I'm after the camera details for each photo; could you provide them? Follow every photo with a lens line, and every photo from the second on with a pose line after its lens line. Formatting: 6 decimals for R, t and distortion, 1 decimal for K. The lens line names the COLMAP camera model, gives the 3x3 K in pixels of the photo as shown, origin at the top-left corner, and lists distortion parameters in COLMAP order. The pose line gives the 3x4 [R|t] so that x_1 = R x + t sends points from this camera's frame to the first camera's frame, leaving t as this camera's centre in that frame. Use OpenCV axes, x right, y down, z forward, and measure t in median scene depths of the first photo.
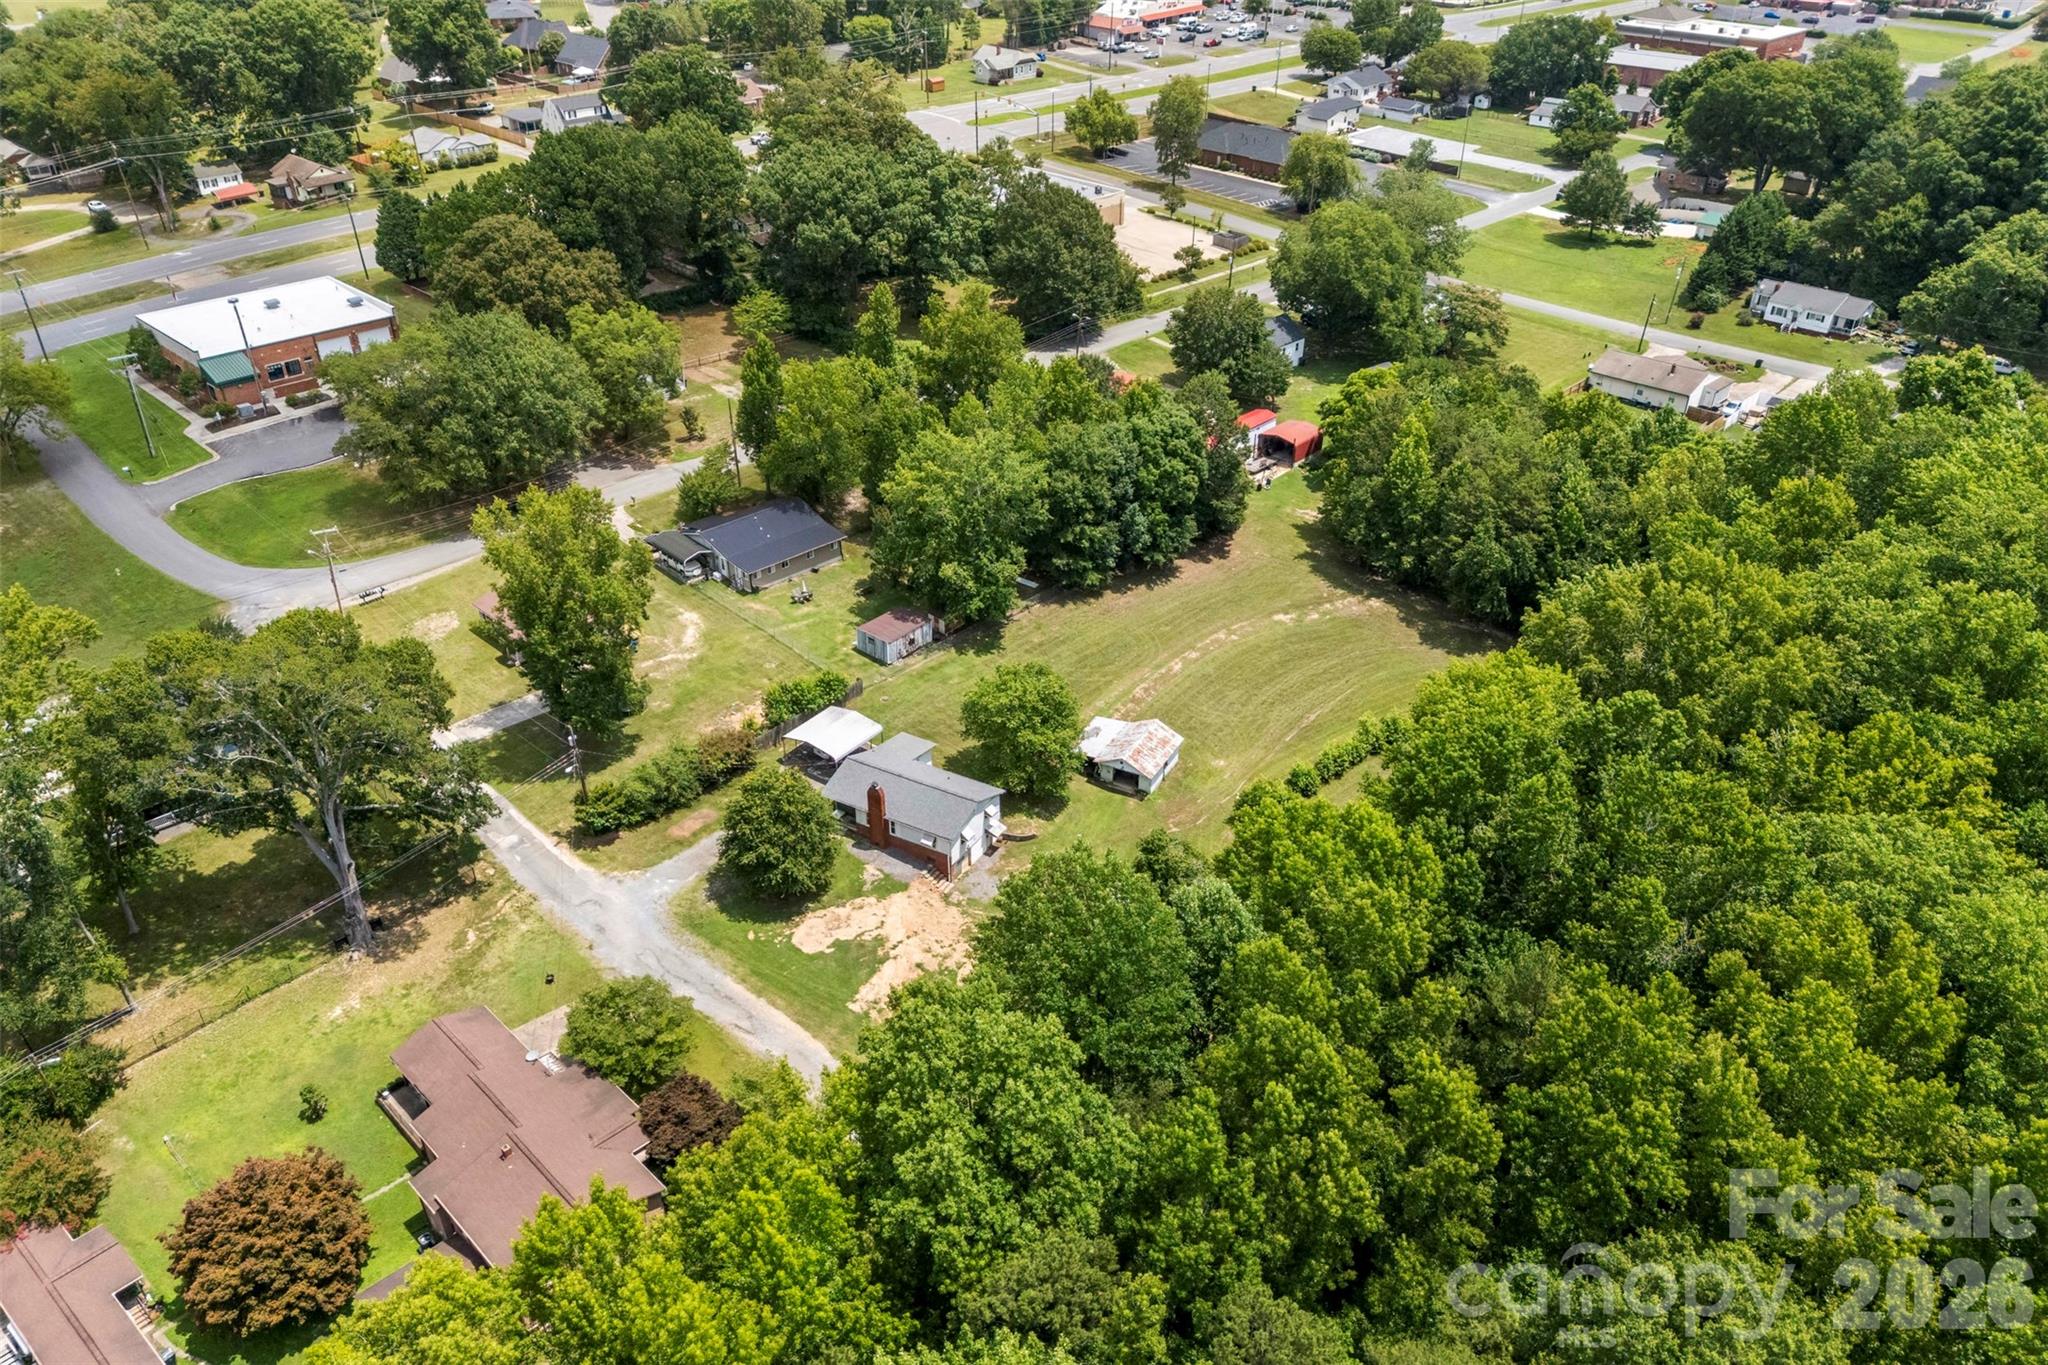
lens RADIAL K [[1502.6, 0, 1023.8], [0, 1502.6, 804.0], [0, 0, 1]] dist [0.059987, -0.049508]
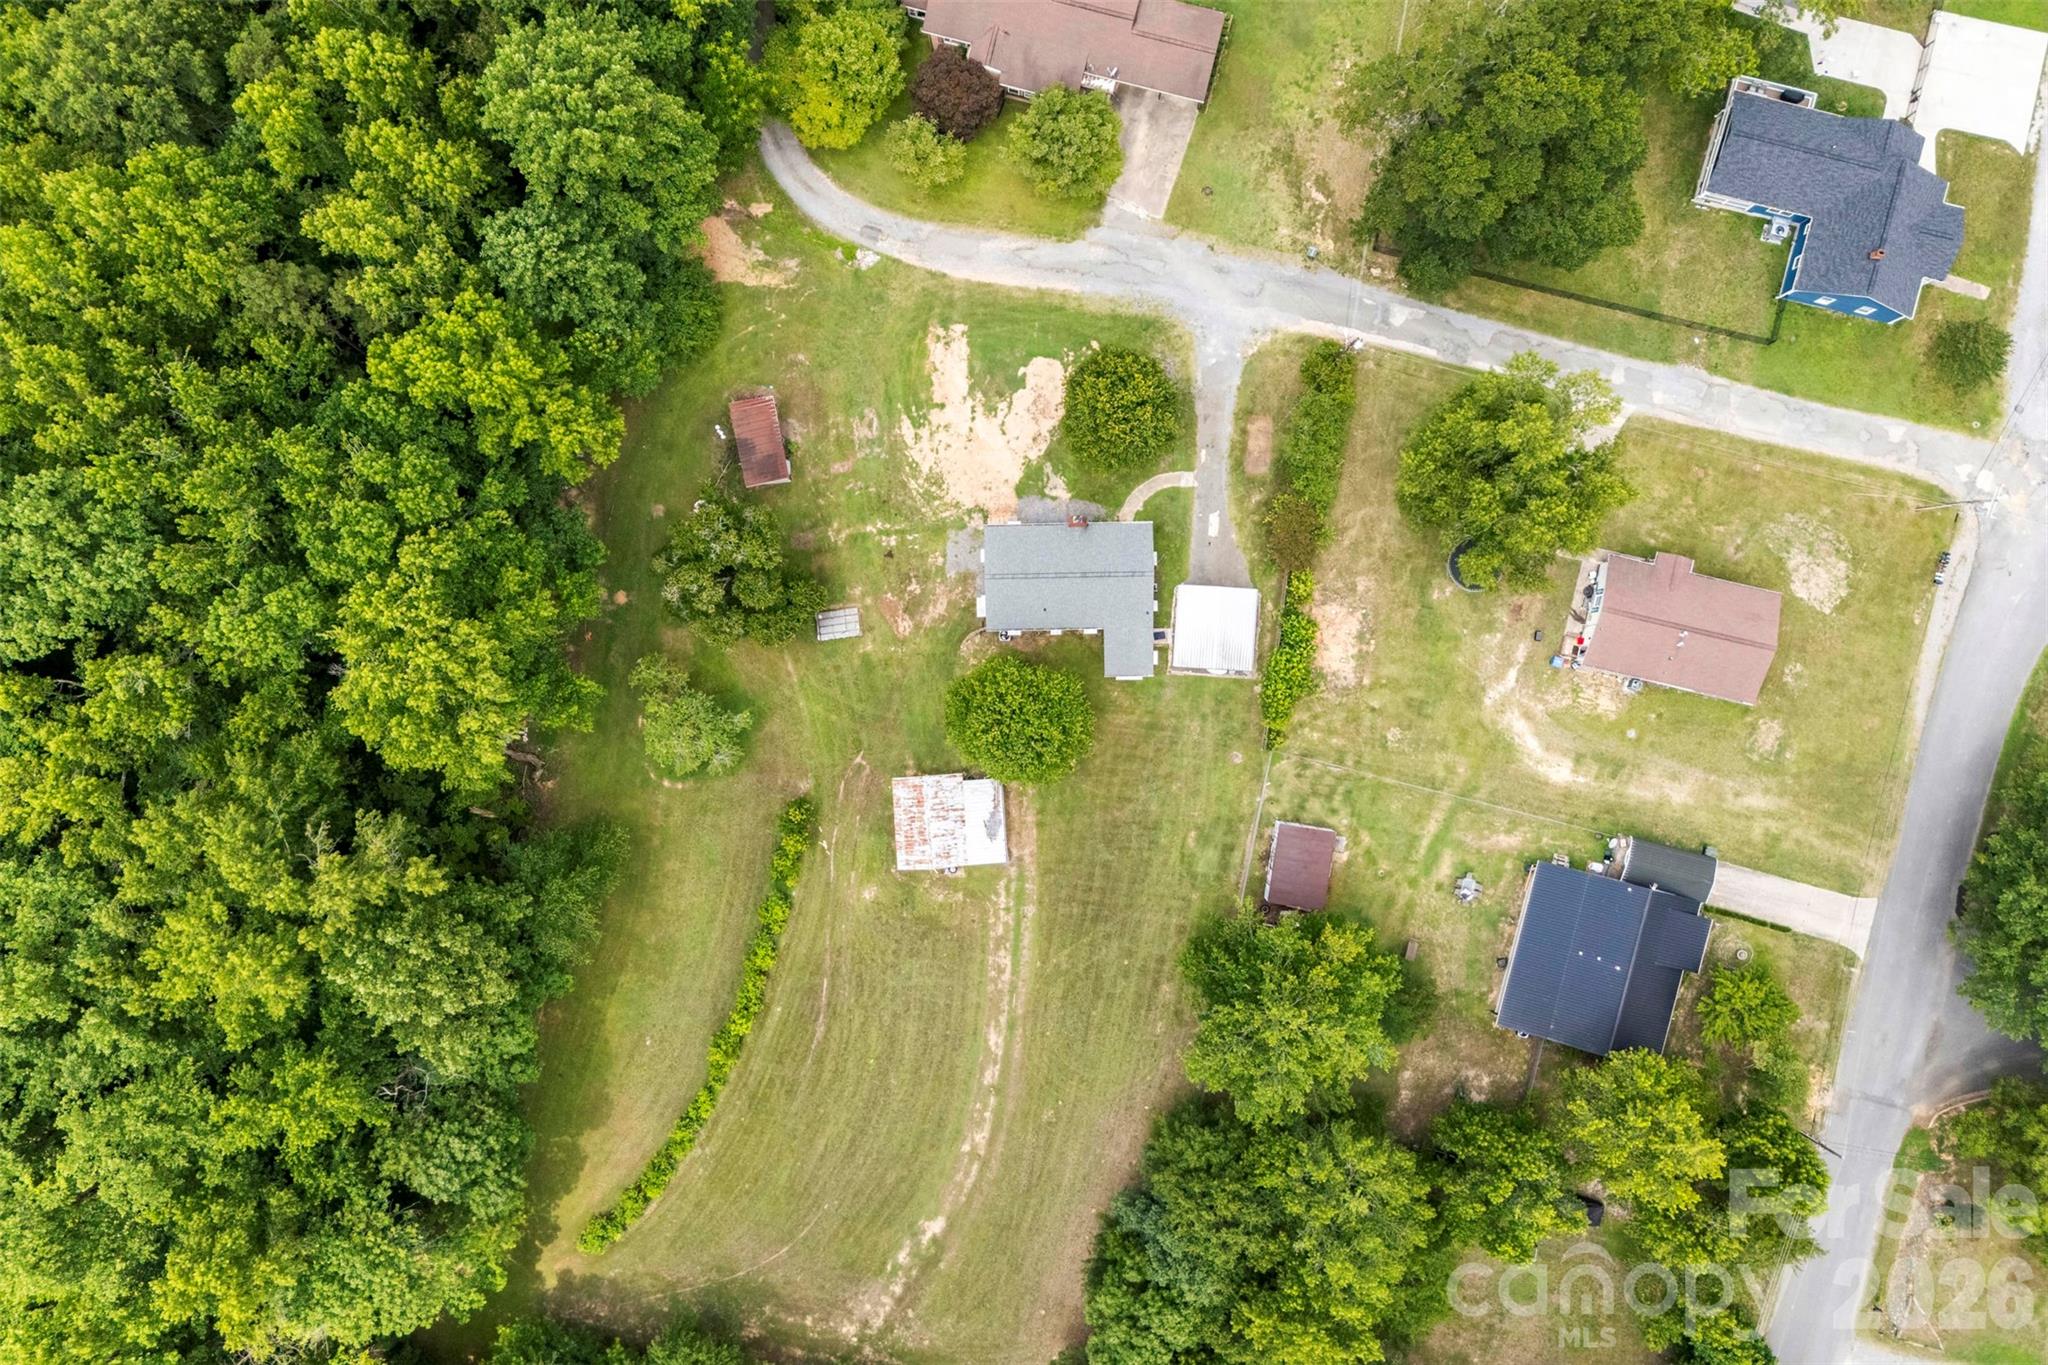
lens RADIAL K [[1542.5, 0, 1030.7], [0, 1542.5, 660.0], [0, 0, 1]] dist [0.050402, -0.034245]
pose [[-0.850636, 0.525032, 0.027548, -0.032903], [-0.285112, -0.504682, 0.814866, -0.503397], [0.441734, 0.685301, 0.578994, 0.289617]]
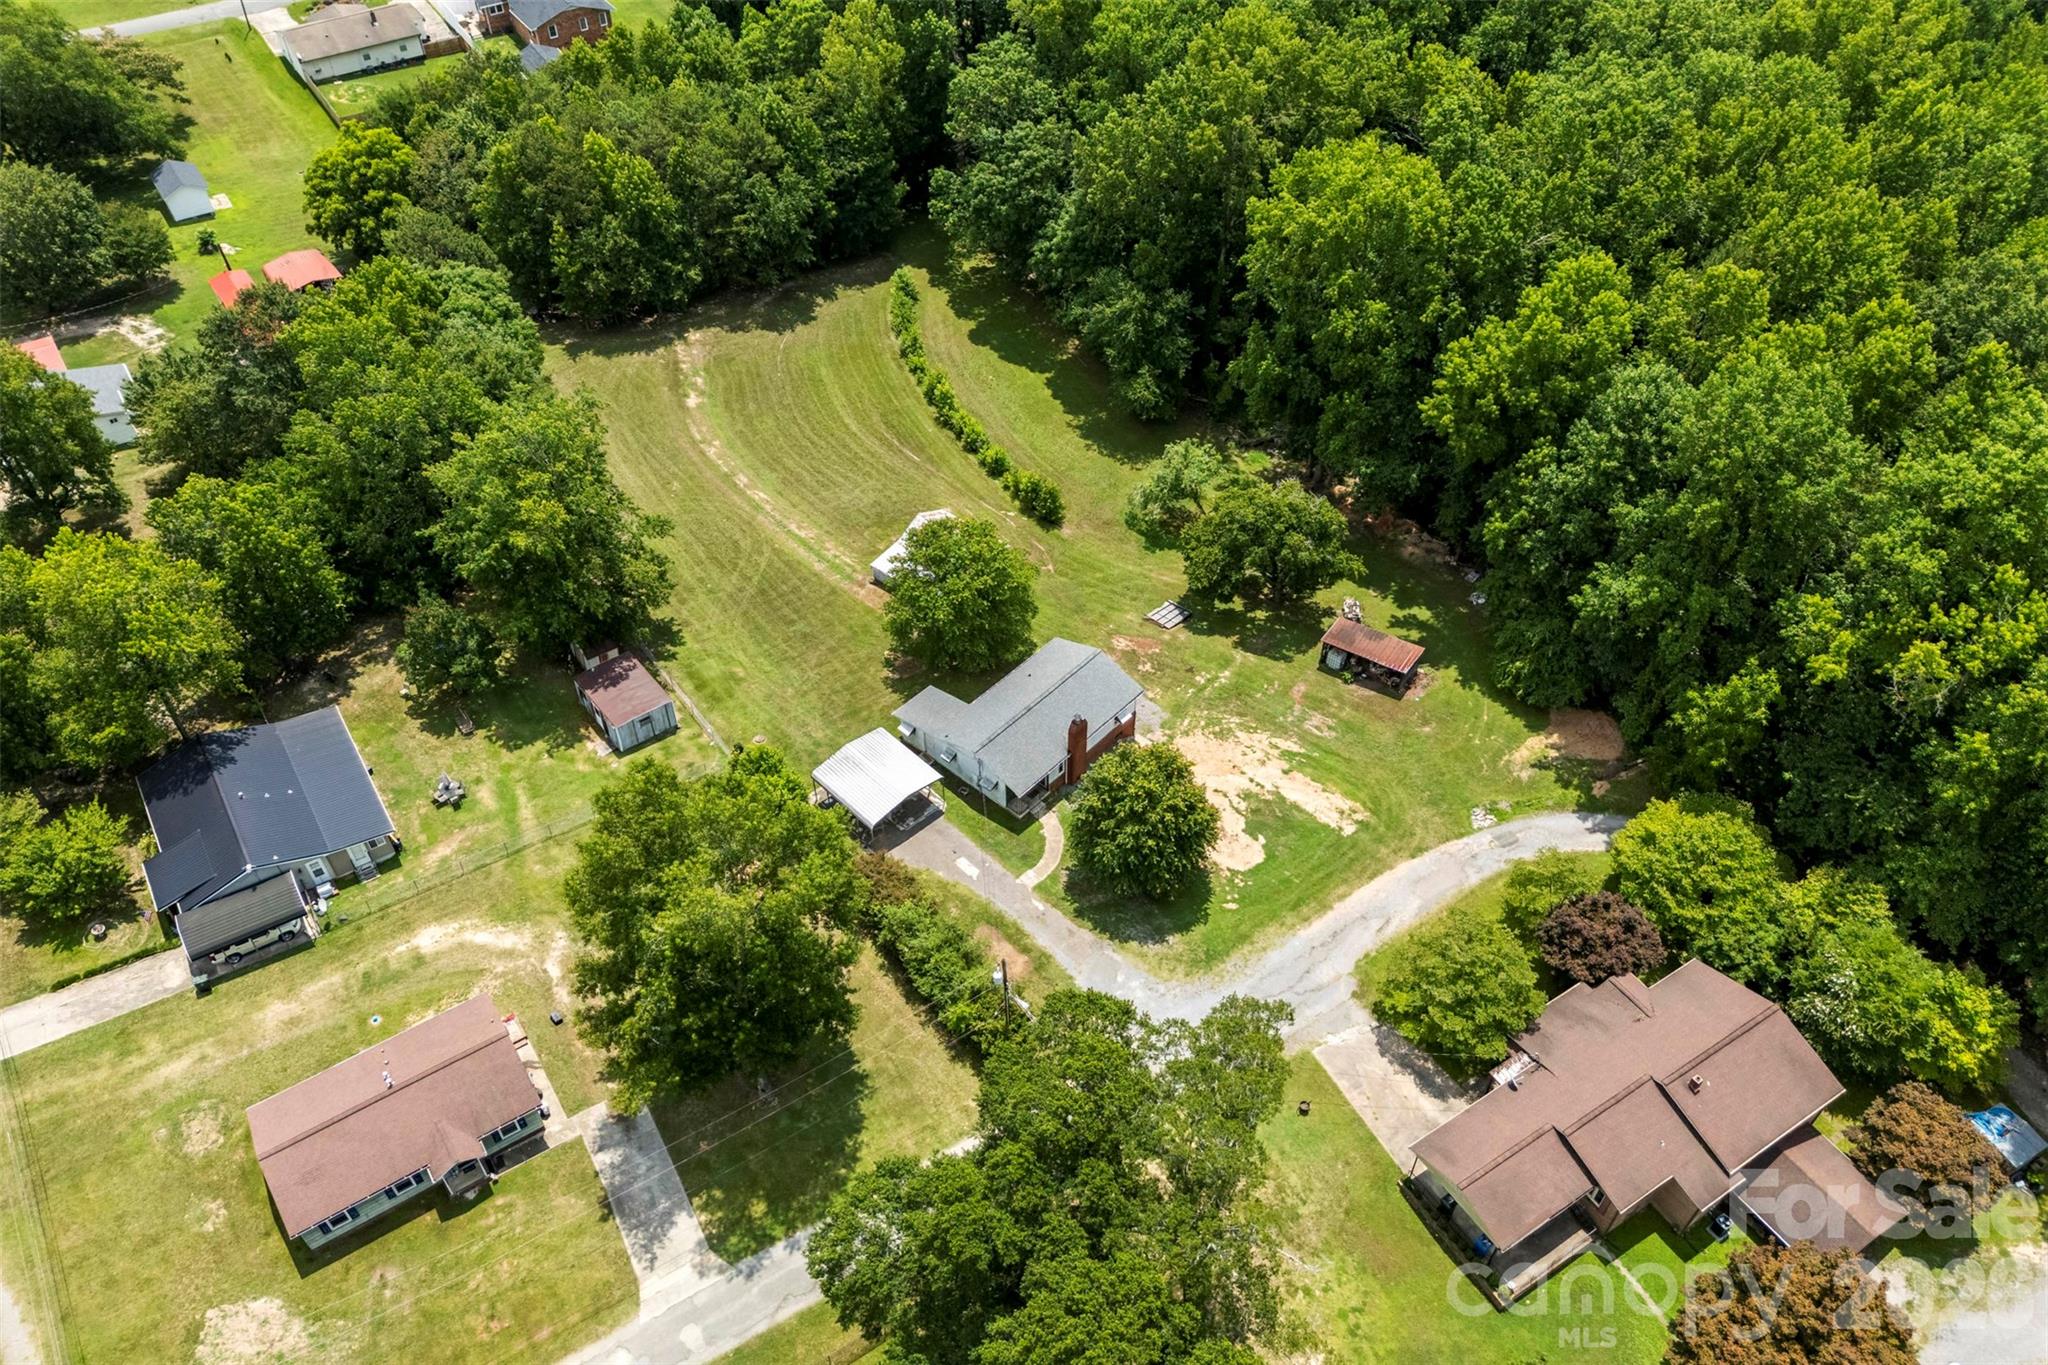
lens RADIAL K [[1538.4, 0, 1028.5], [0, 1538.4, 718.8], [0, 0, 1]] dist [0.036611, -0.008434]
pose [[0.195991, -0.709103, 0.677318, -0.402854], [0.571741, 0.643795, 0.508566, -0.271821], [-0.796680, 0.287576, 0.531601, 0.344917]]
